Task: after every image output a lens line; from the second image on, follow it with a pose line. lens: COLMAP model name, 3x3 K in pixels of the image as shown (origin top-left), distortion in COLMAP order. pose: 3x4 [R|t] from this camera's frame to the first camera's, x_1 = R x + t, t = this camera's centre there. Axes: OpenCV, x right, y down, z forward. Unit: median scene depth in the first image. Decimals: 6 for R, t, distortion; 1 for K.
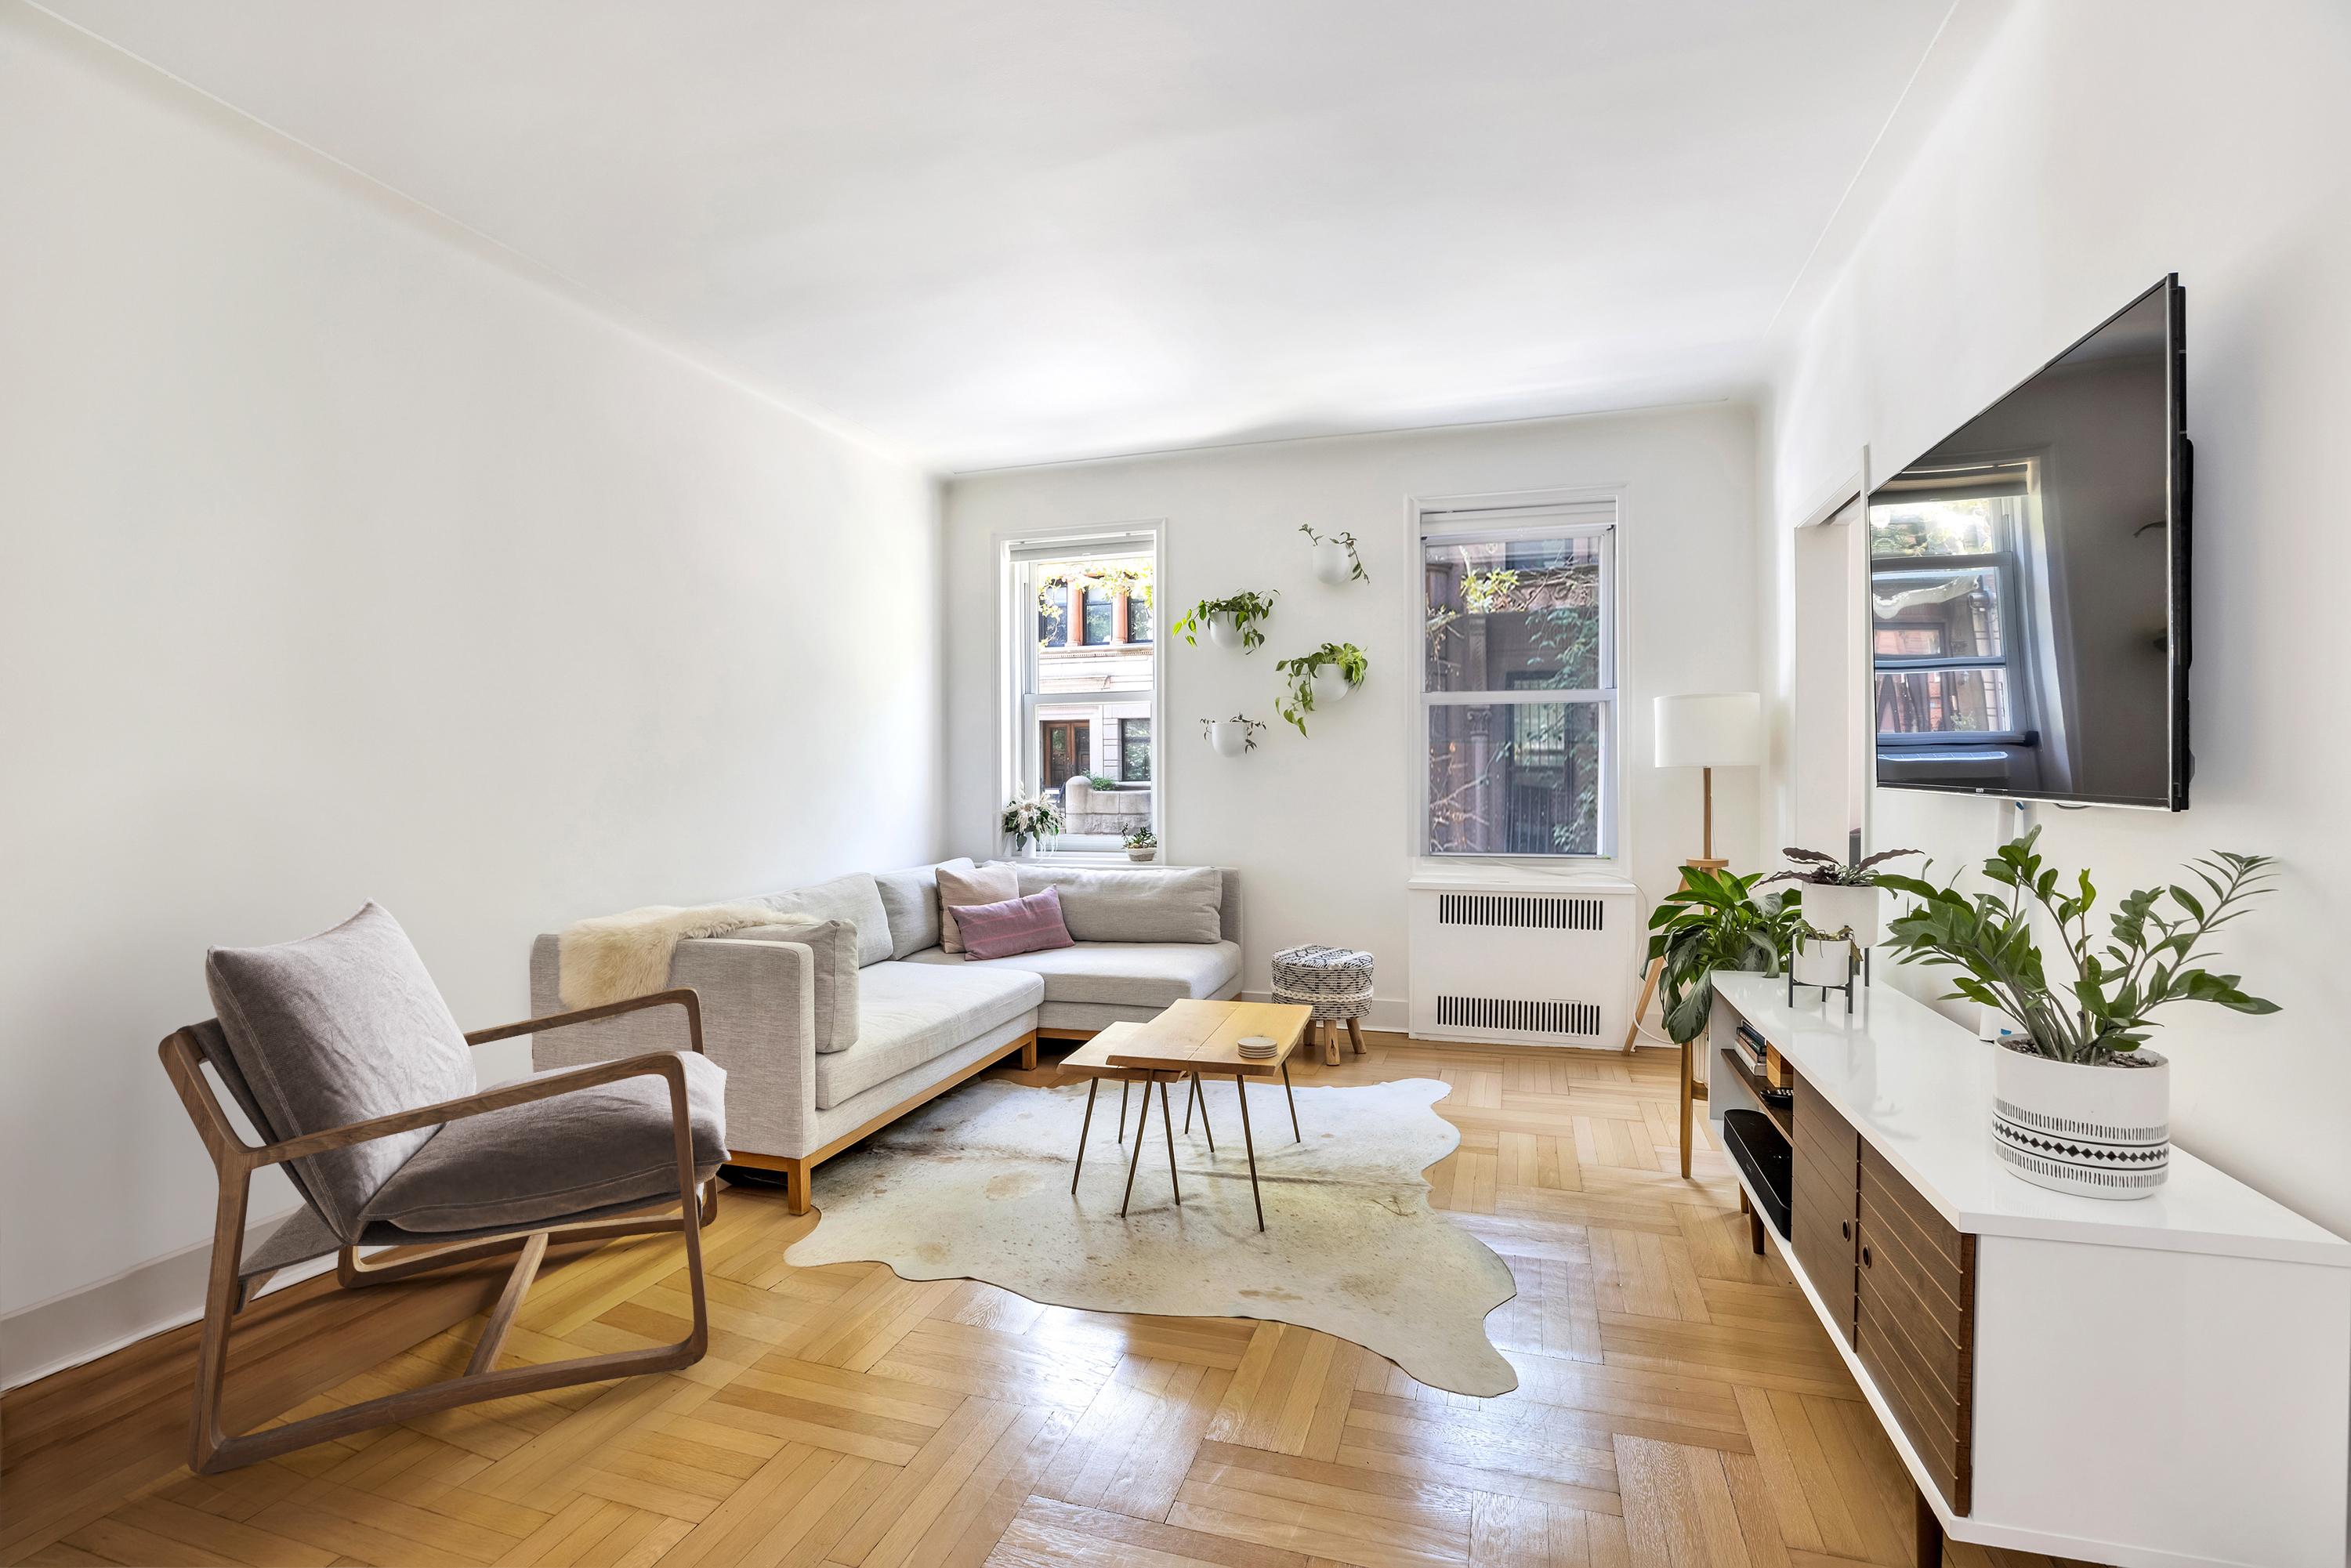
lens RADIAL K [[1065.9, 0, 1179.5], [0, 1065.9, 782.9], [0, 0, 1]] dist [0.000183, -0.000001]
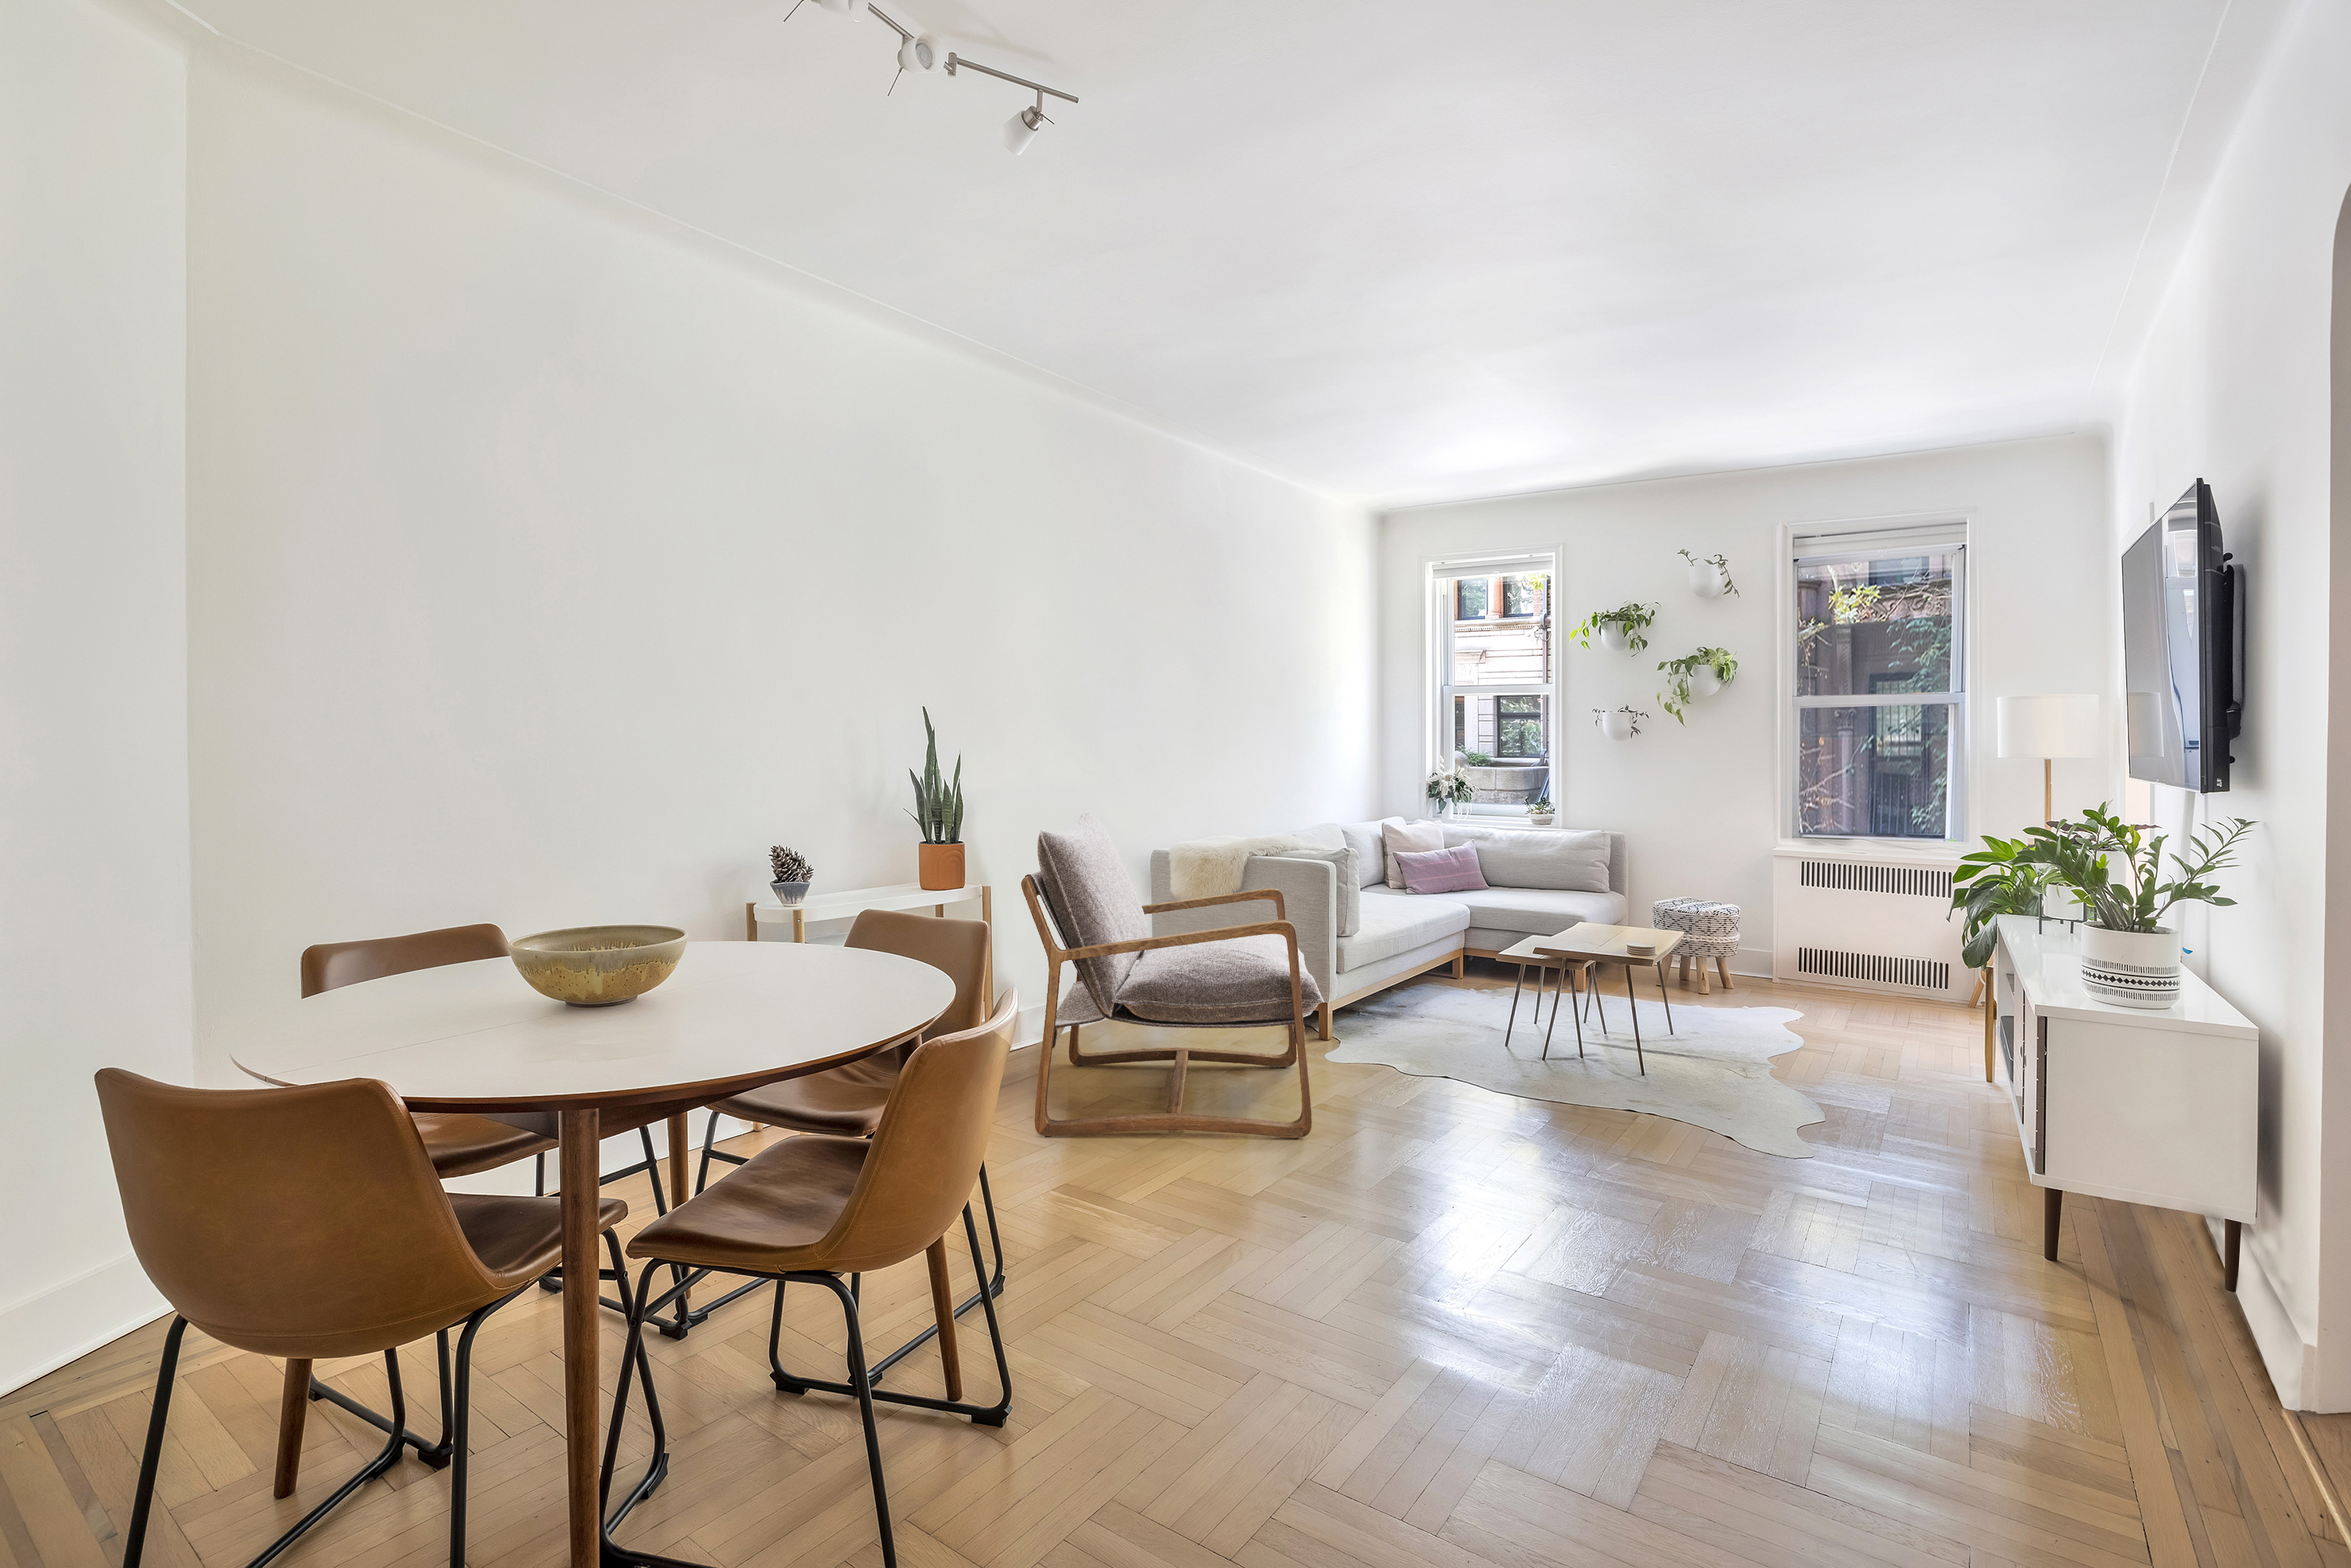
lens RADIAL K [[1046.6, 0, 1330.4], [0, 1046.6, 673.8], [0, 0, 1]] dist [-0.000316, -0.000005]
pose [[0.977197, 0.010646, -0.212066, -0.022129], [-0.027657, 0.996615, -0.077414, 0.000467], [0.210524, 0.081514, 0.974184, -0.258934]]
